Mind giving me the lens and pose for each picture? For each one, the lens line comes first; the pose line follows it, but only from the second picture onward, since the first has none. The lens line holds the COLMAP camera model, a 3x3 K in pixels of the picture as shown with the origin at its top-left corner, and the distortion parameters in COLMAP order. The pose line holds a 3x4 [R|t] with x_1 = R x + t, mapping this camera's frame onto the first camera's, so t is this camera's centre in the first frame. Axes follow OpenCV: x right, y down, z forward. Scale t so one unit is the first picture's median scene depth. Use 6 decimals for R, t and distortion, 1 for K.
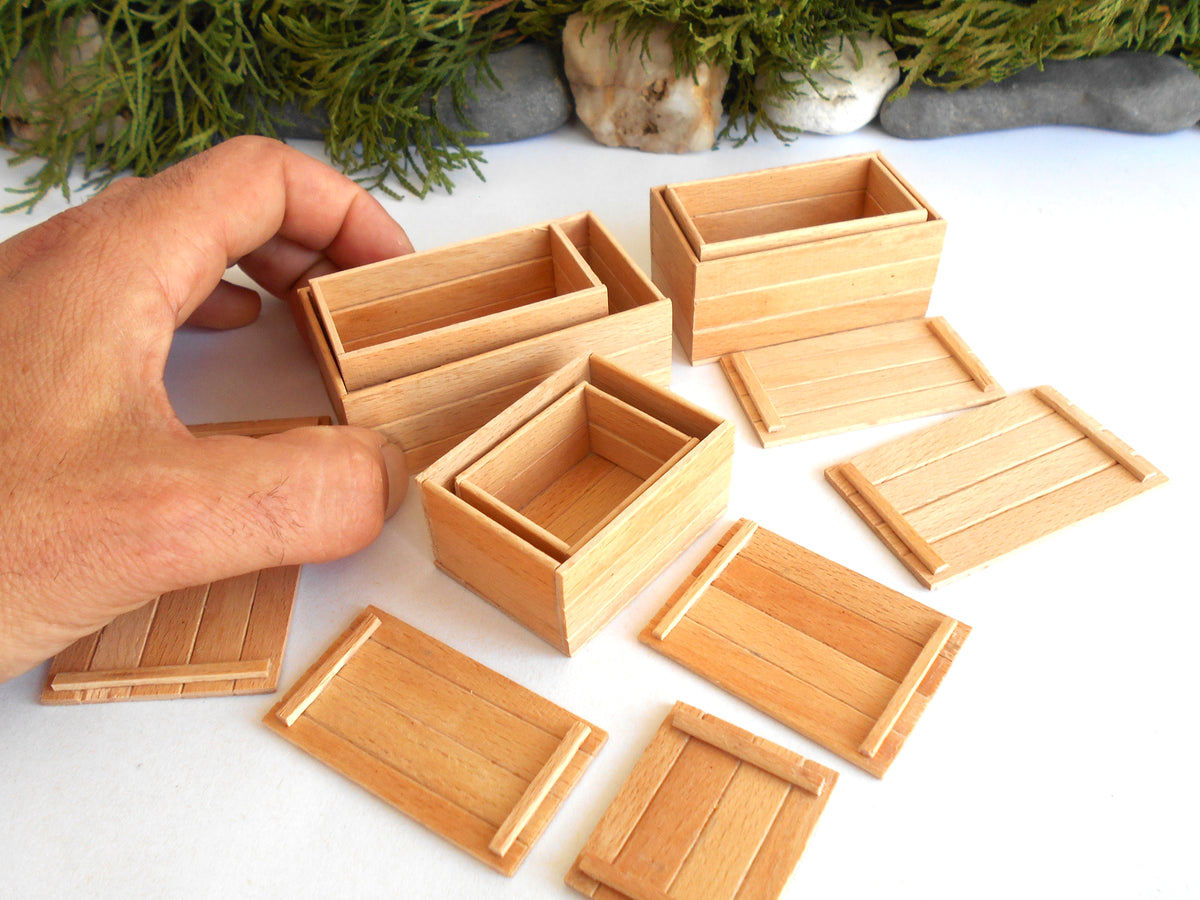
lens RADIAL K [[1049.2, 0, 601.3], [0, 1049.2, 445.3], [0, 0, 1]] dist [-0.002257, 0.006541]
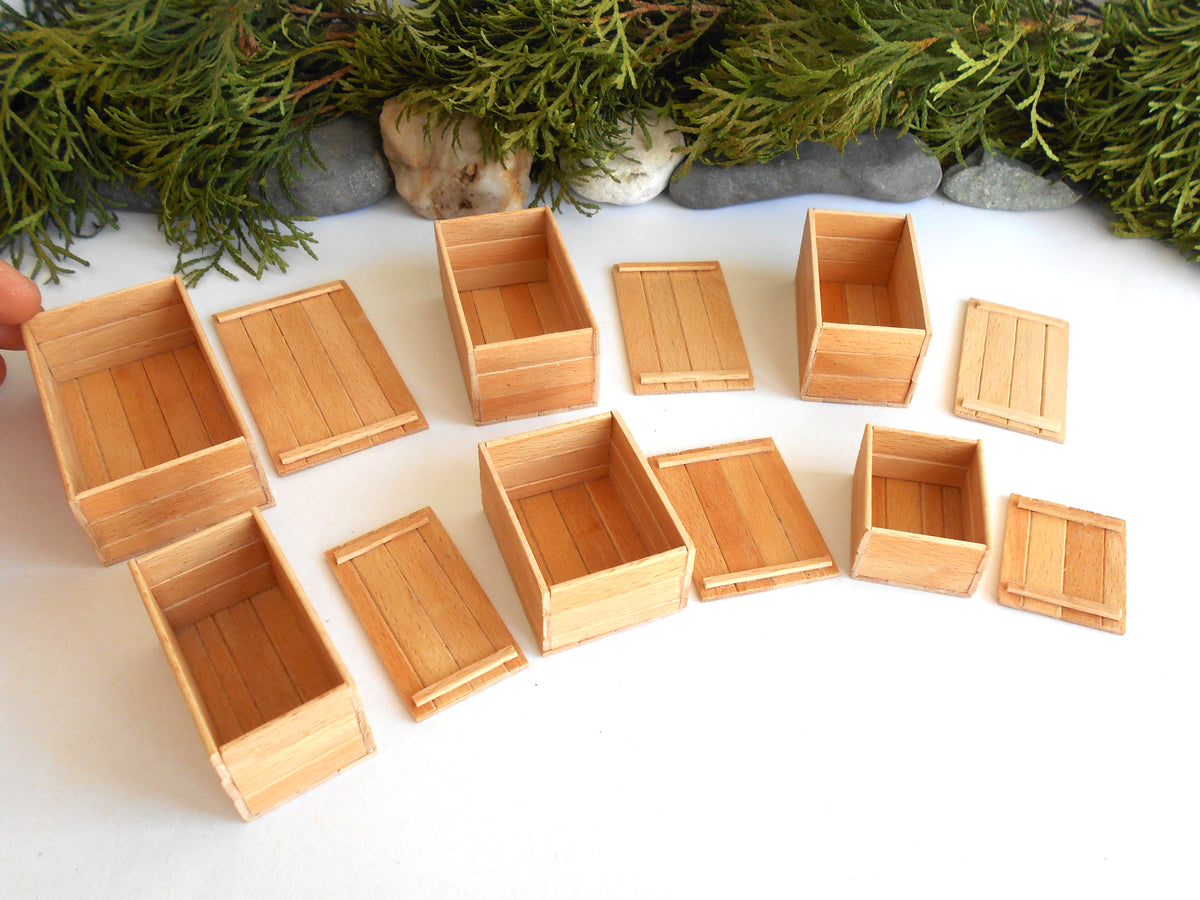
lens RADIAL K [[1049.2, 0, 601.3], [0, 1049.2, 445.3], [0, 0, 1]] dist [-0.002257, 0.006541]
pose [[0.989130, -0.046497, 0.139497, 0.022796], [0.038601, 0.997524, 0.058786, -0.109366], [-0.141885, -0.052763, 0.988476, -0.124467]]
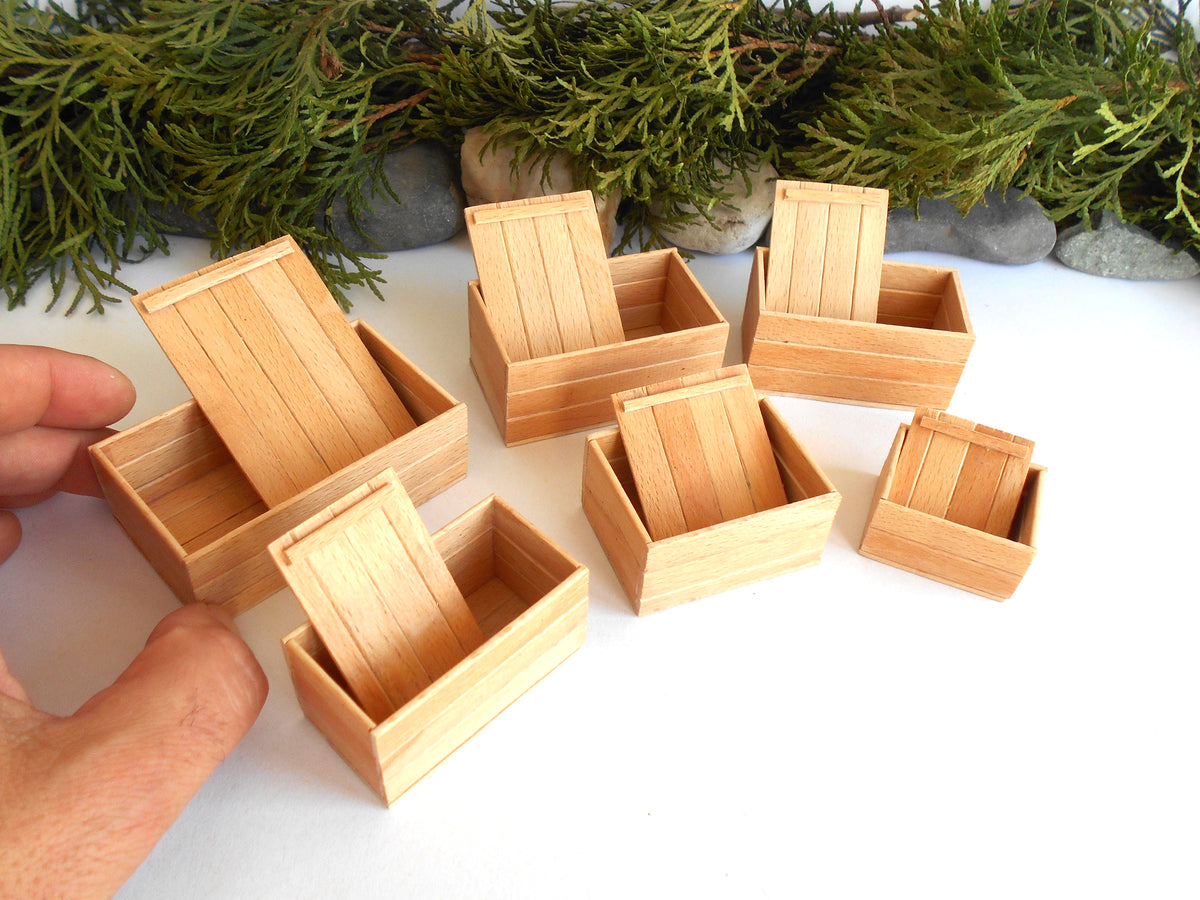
lens RADIAL K [[1049.2, 0, 601.3], [0, 1049.2, 445.3], [0, 0, 1]] dist [-0.002257, 0.006541]
pose [[0.988719, 0.003161, 0.149750, -0.053391], [-0.008961, 0.999235, 0.038074, -0.149555], [-0.149515, -0.038986, 0.987991, -0.016642]]
